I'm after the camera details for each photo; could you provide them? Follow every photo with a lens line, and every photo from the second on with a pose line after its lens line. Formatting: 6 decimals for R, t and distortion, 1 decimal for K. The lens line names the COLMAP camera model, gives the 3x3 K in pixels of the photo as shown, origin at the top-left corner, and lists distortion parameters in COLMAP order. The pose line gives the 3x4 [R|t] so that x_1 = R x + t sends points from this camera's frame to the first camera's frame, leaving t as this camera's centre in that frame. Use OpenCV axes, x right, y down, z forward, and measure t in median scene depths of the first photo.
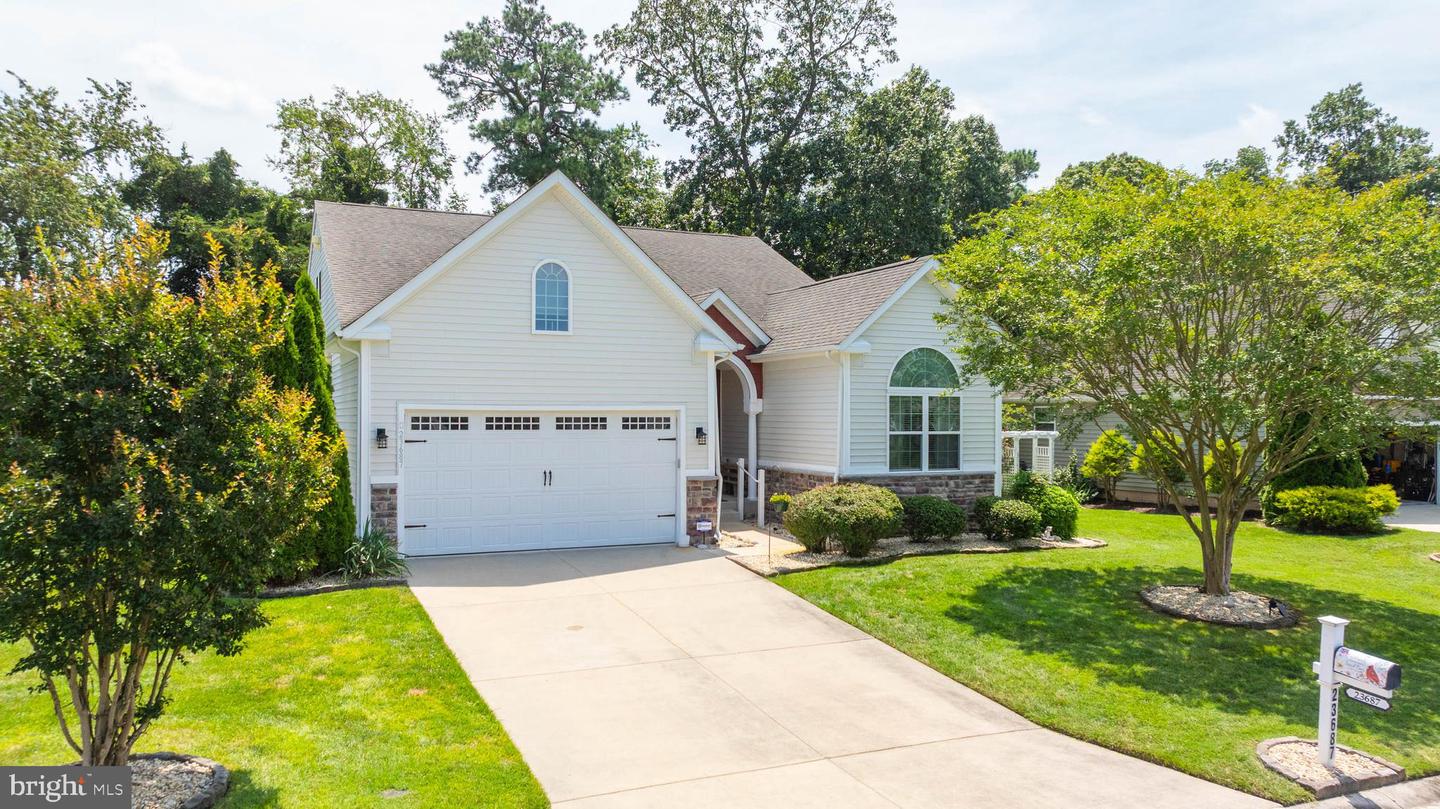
lens RADIAL K [[1061.5, 0, 720.0], [0, 1061.5, 404.5], [0, 0, 1]] dist [-0.063808, 0.093518]
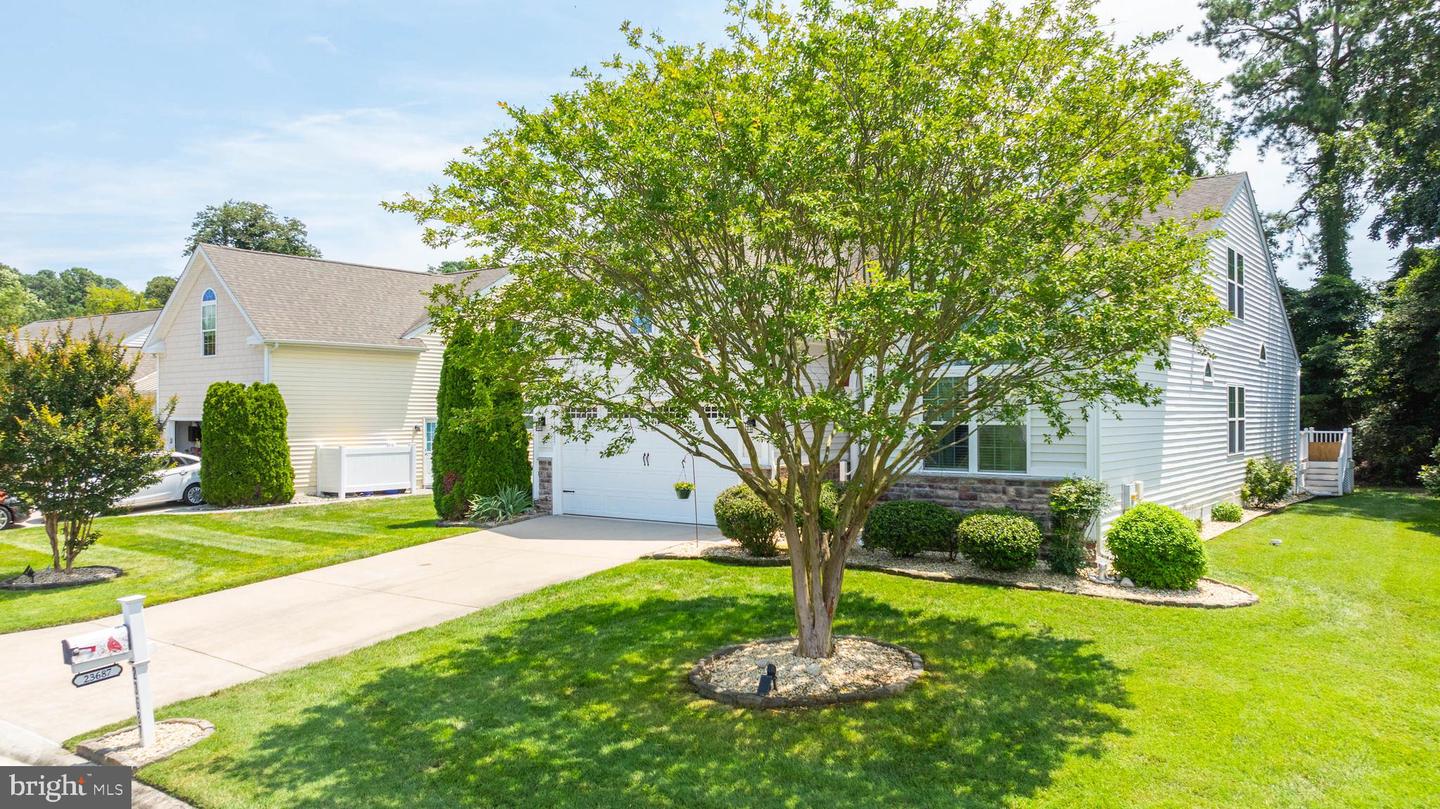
lens RADIAL K [[1055.2, 0, 720.0], [0, 1055.2, 404.5], [0, 0, 1]] dist [-0.021046, -0.003636]
pose [[0.460294, -0.012985, -0.887671, 0.865452], [0.010251, 0.999904, -0.009312, 0.020574], [0.887707, -0.004813, 0.460383, 0.523520]]
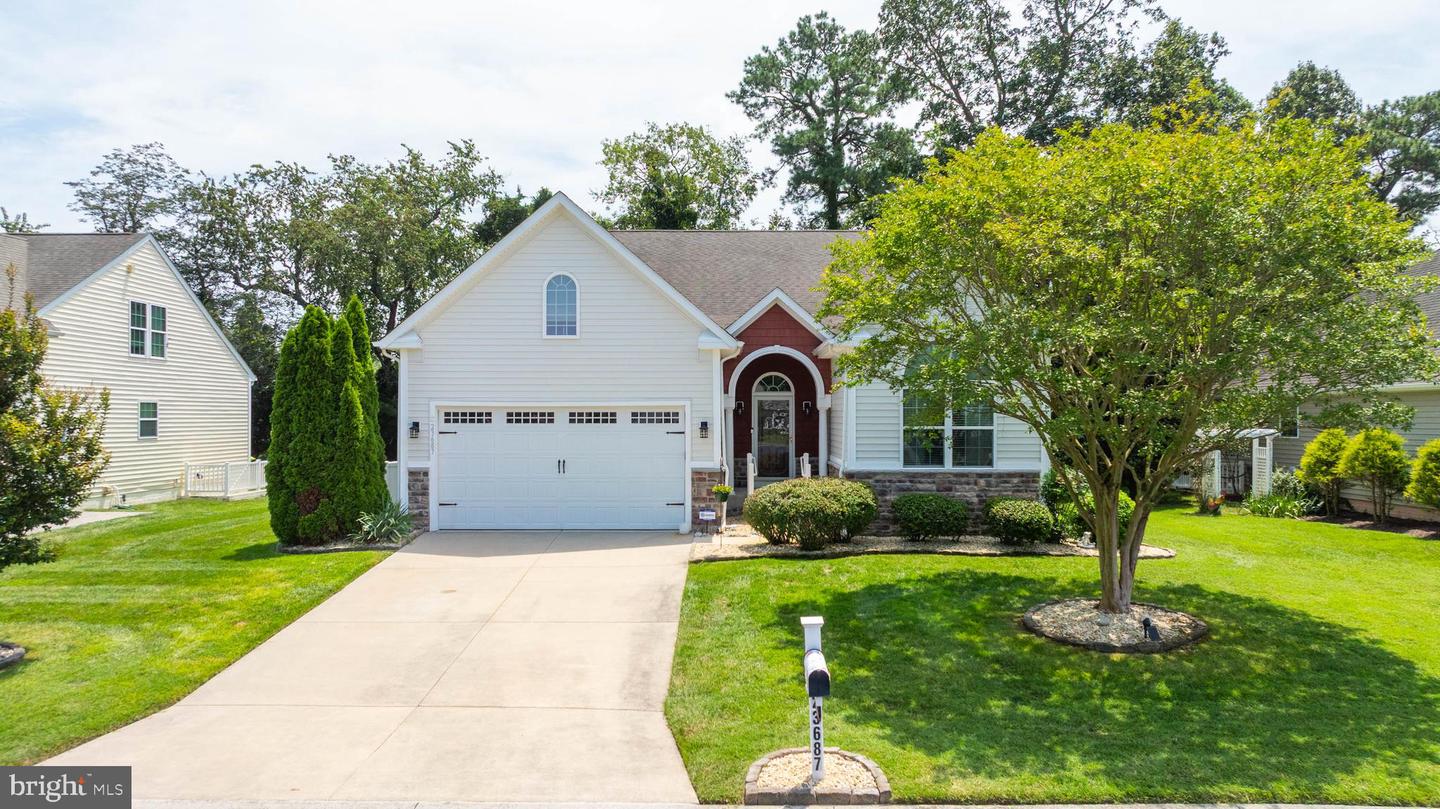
lens RADIAL K [[1055.2, 0, 720.0], [0, 1055.2, 404.5], [0, 0, 1]] dist [-0.021046, -0.003636]
pose [[0.898646, -0.008061, -0.438601, 0.463137], [0.006725, 0.999967, -0.004601, 0.009704], [0.438623, 0.001185, 0.898670, 0.065664]]
